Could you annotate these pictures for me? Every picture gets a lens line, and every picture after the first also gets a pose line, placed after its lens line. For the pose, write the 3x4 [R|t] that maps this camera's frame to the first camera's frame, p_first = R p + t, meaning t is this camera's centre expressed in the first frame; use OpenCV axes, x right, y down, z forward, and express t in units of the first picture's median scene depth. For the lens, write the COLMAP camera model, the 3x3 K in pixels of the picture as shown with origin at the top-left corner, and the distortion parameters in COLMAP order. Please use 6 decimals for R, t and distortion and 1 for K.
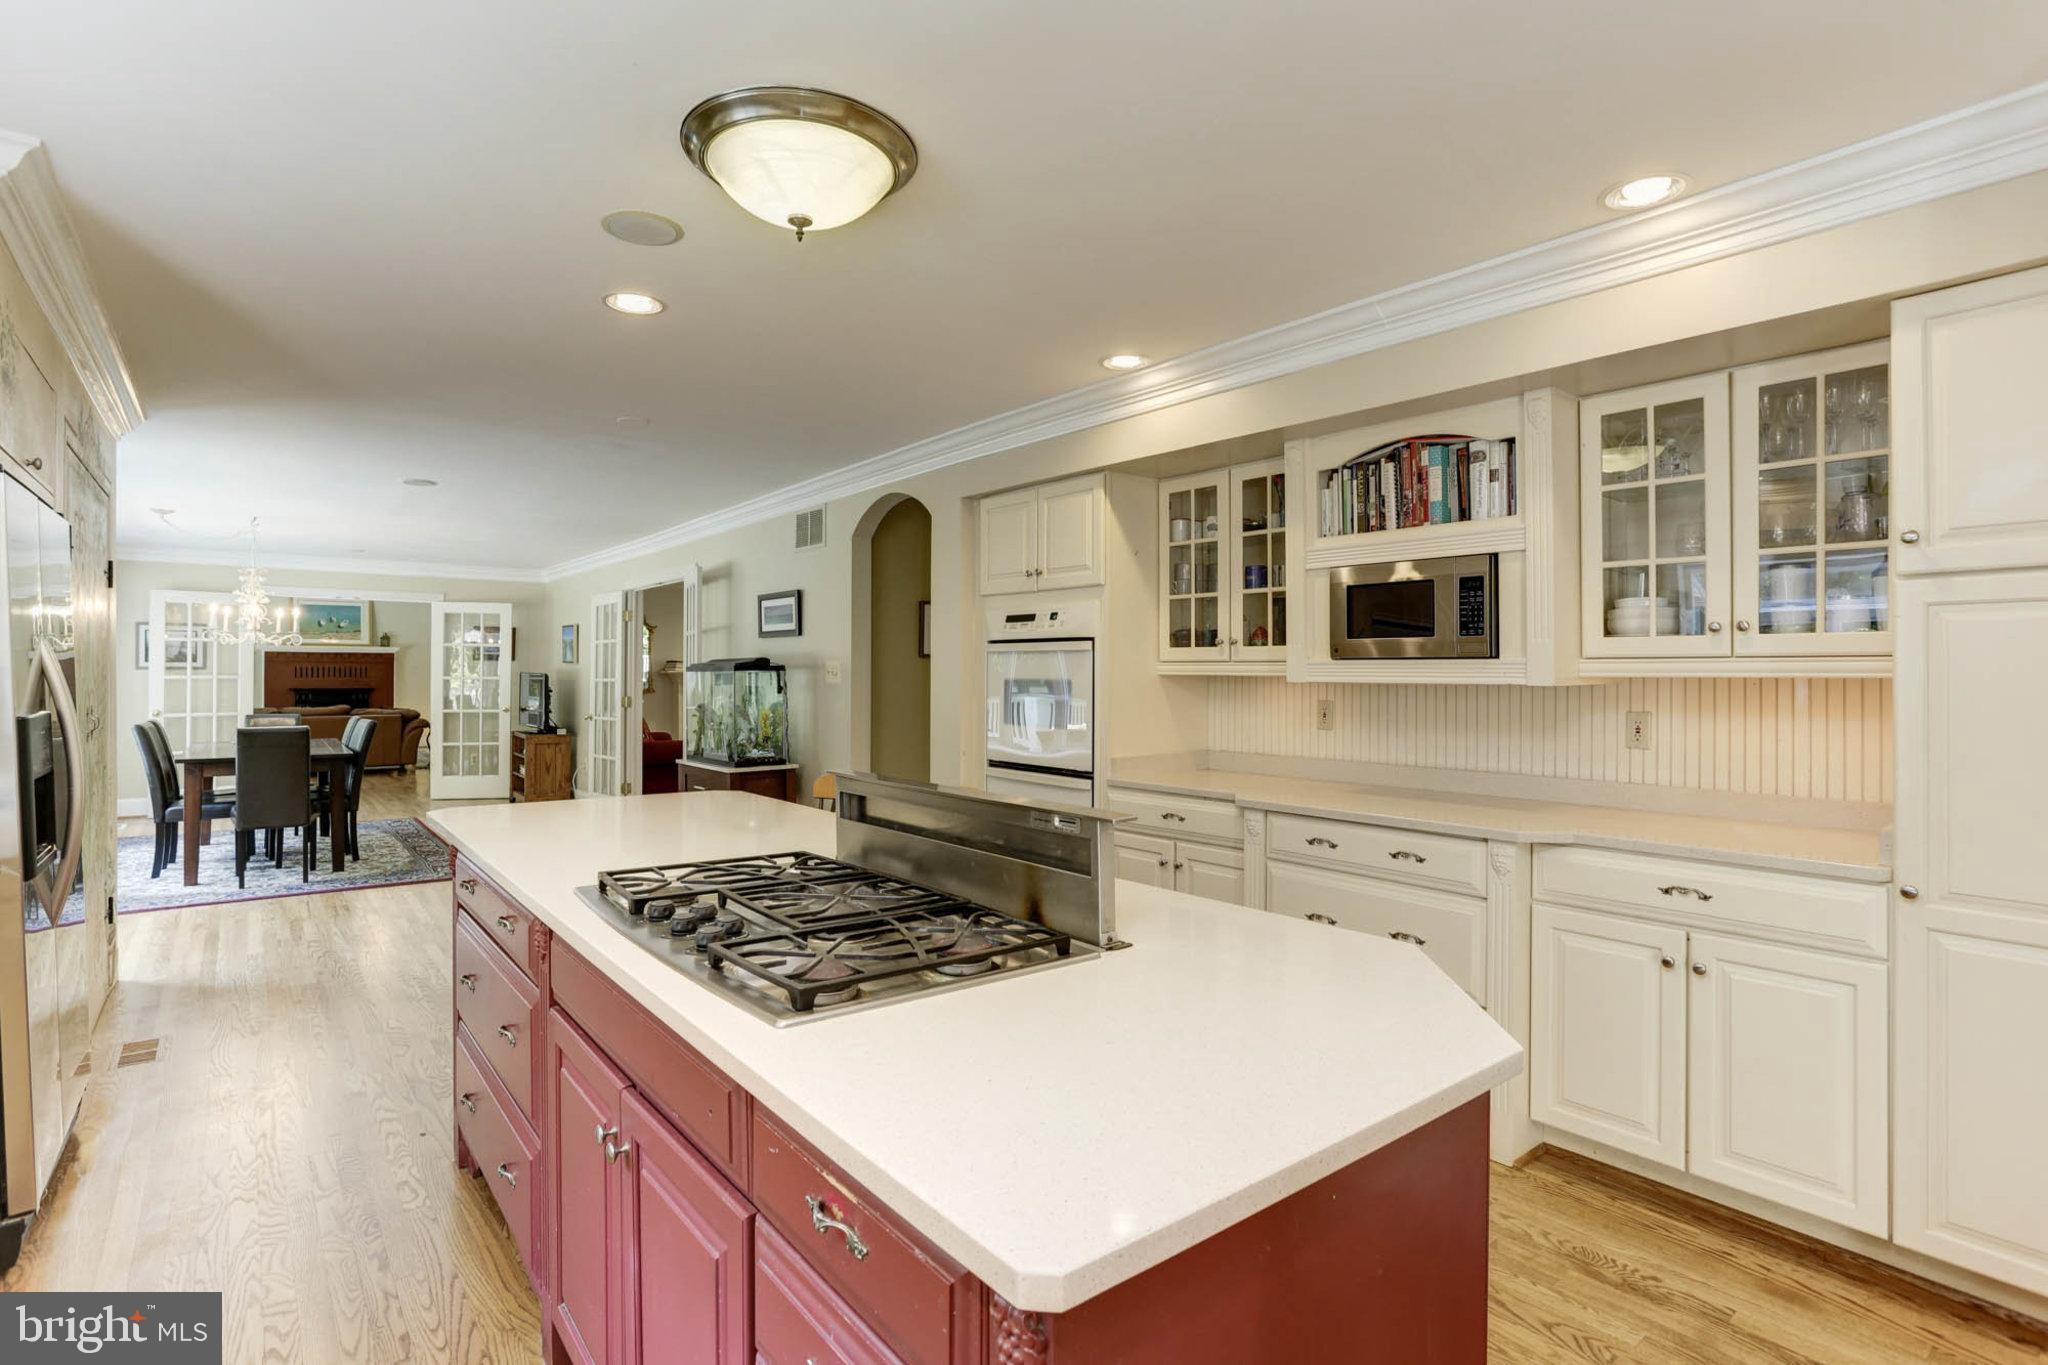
lens RADIAL K [[1008.5, 0, 1013.3], [0, 1008.5, 676.8], [0, 0, 1]] dist [-0.039647, 0.012718]
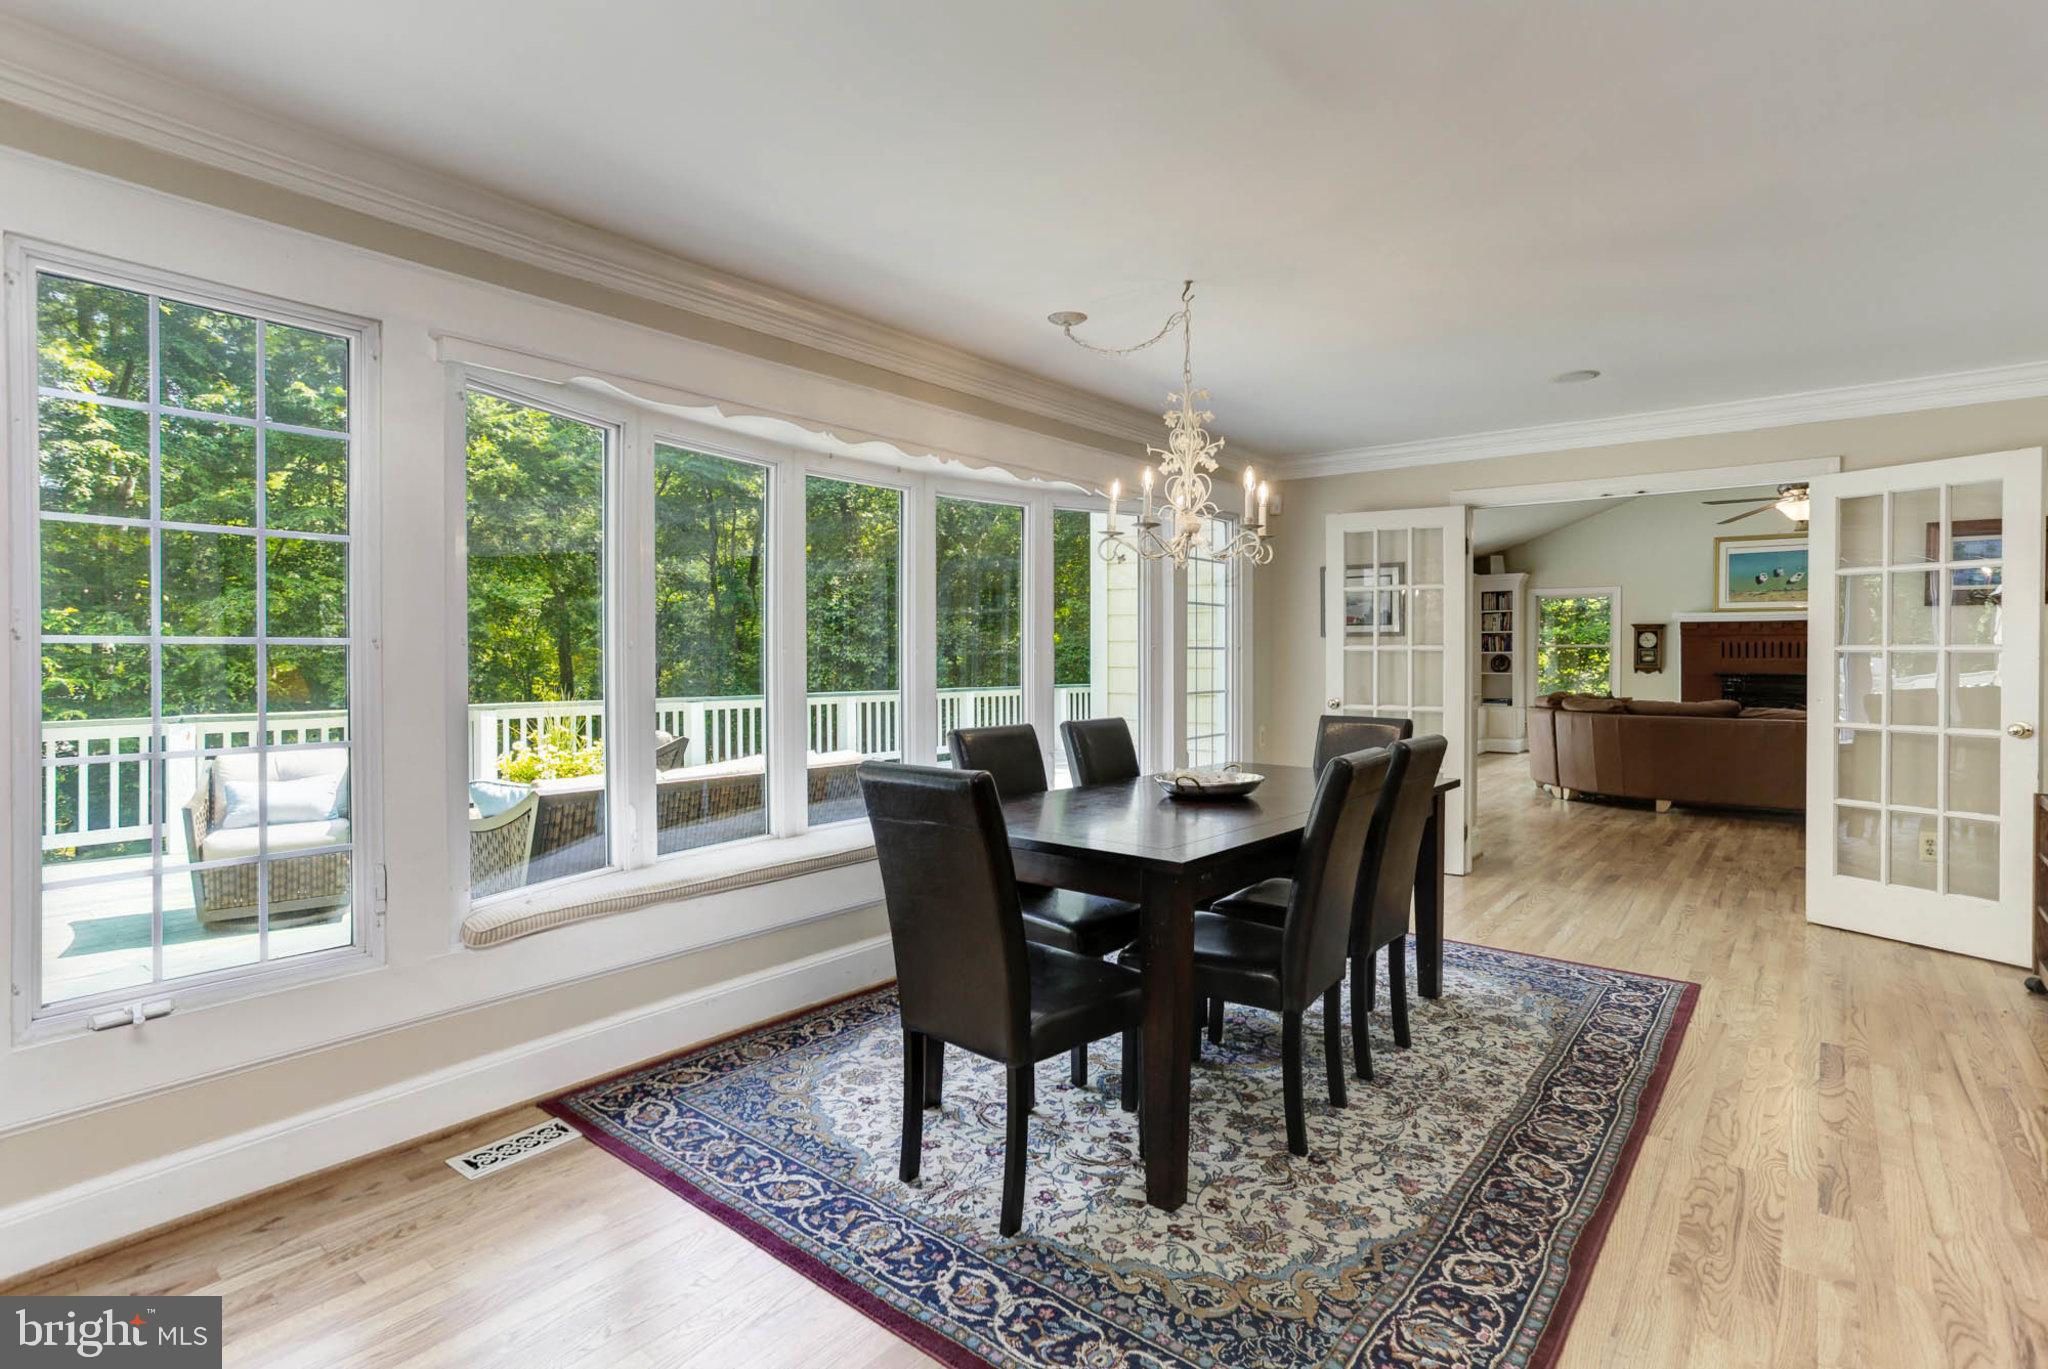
lens RADIAL K [[1013.3, 0, 989.5], [0, 1013.3, 655.3], [0, 0, 1]] dist [-0.033826, 0.007545]
pose [[0.210121, -0.001305, -0.977675, -0.408552], [-0.007332, 0.999969, -0.002911, 0.012930], [0.977648, 0.007780, 0.210105, 0.978676]]
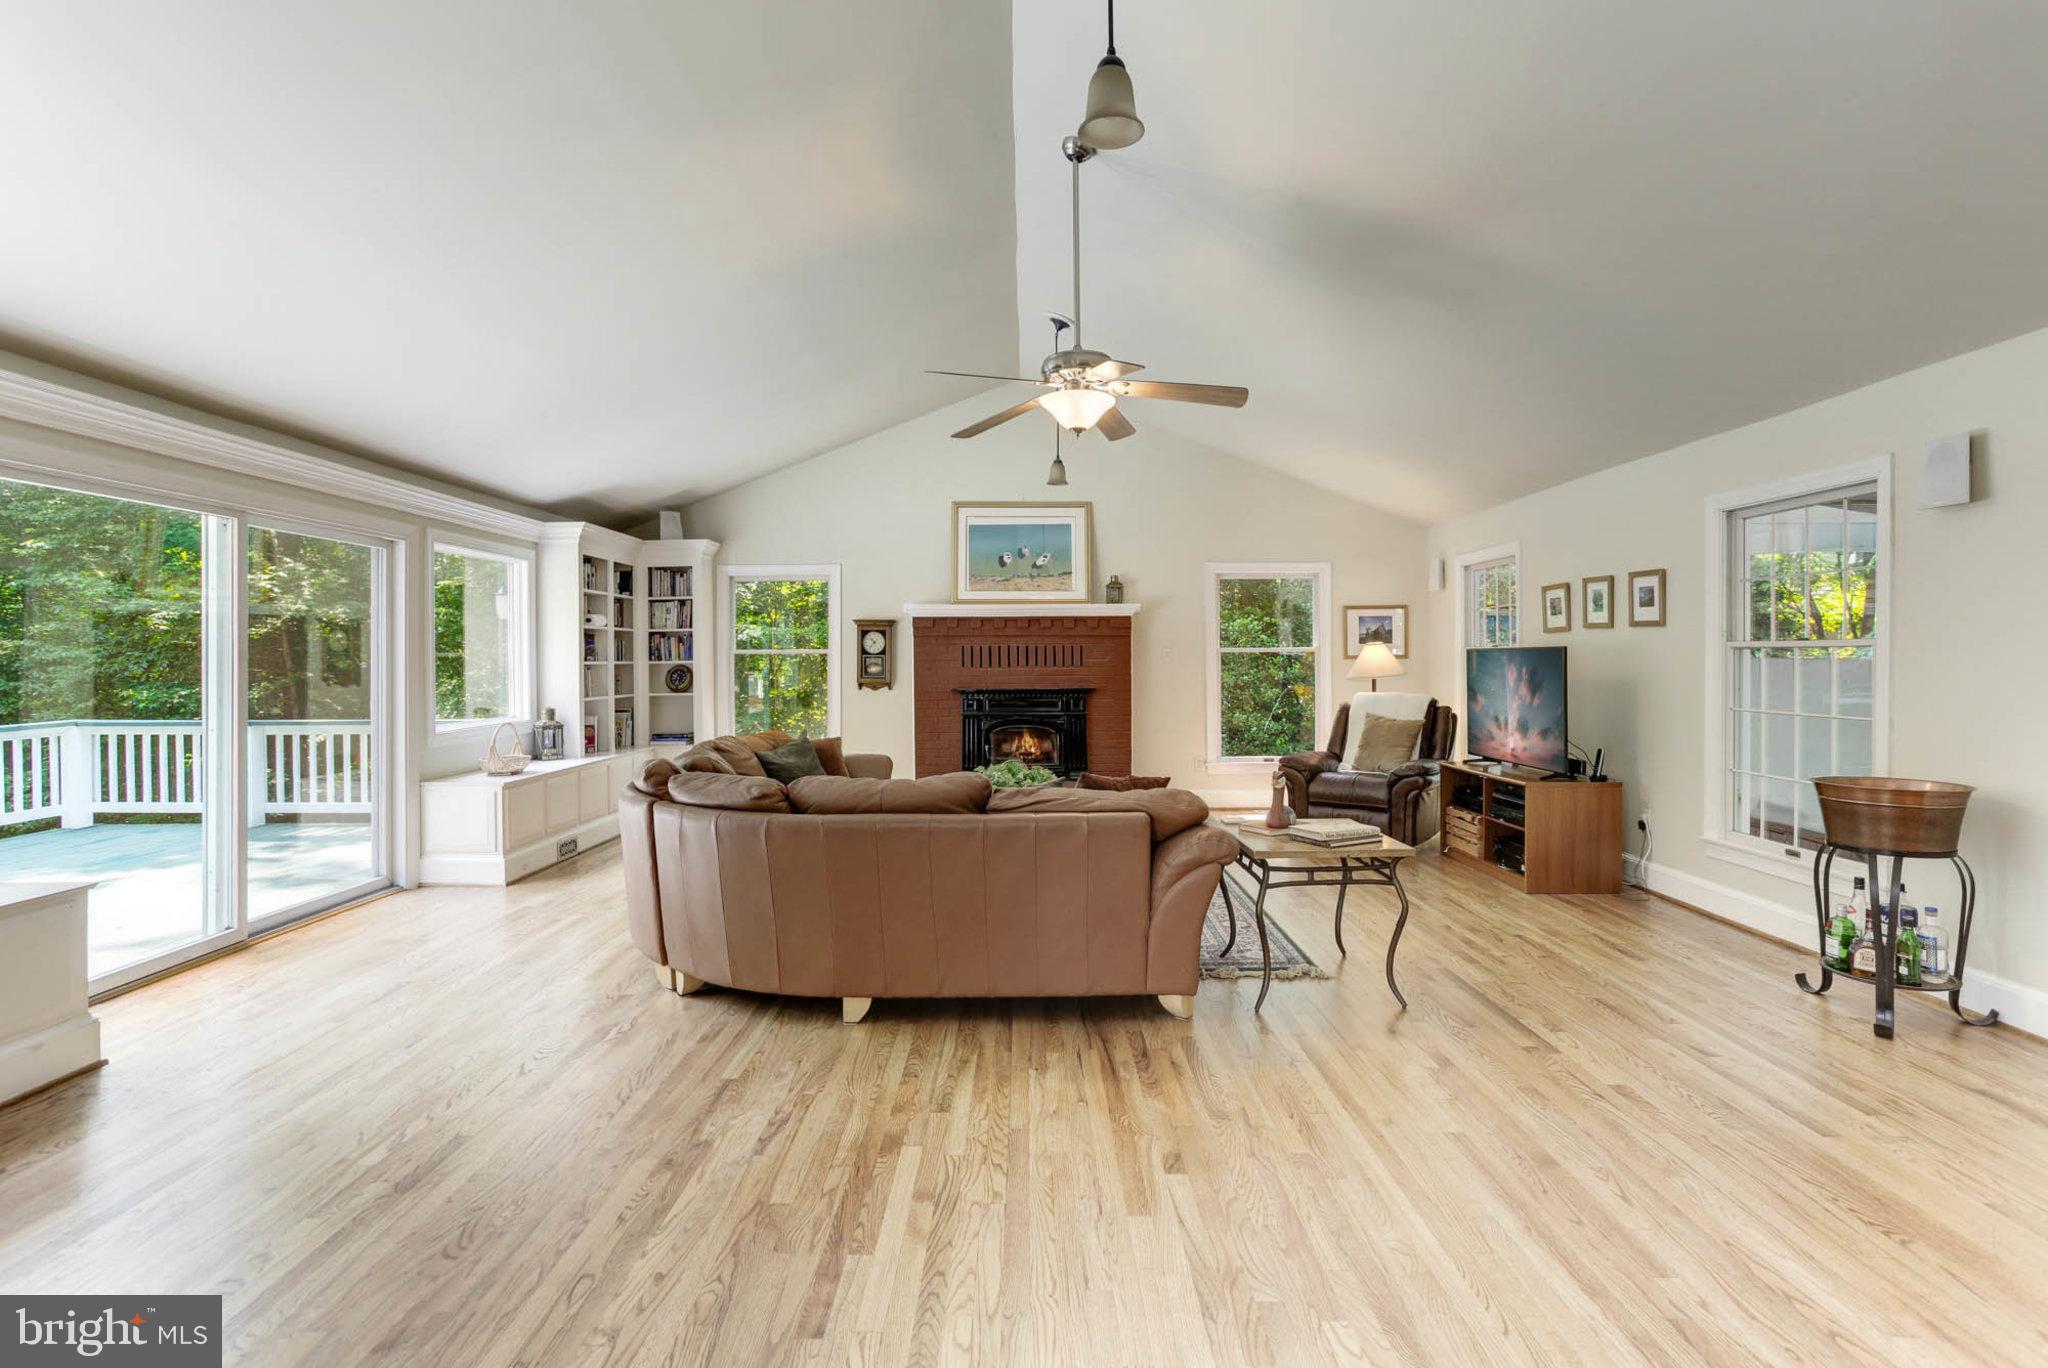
lens RADIAL K [[1013.3, 0, 1020.2], [0, 1013.3, 674.9], [0, 0, 1]] dist [-0.033826, 0.007545]
pose [[0.784230, 0.006079, -0.620440, -1.068653], [0.003579, 0.999891, 0.014321, -0.008115], [0.620460, -0.013452, 0.784123, 1.726529]]
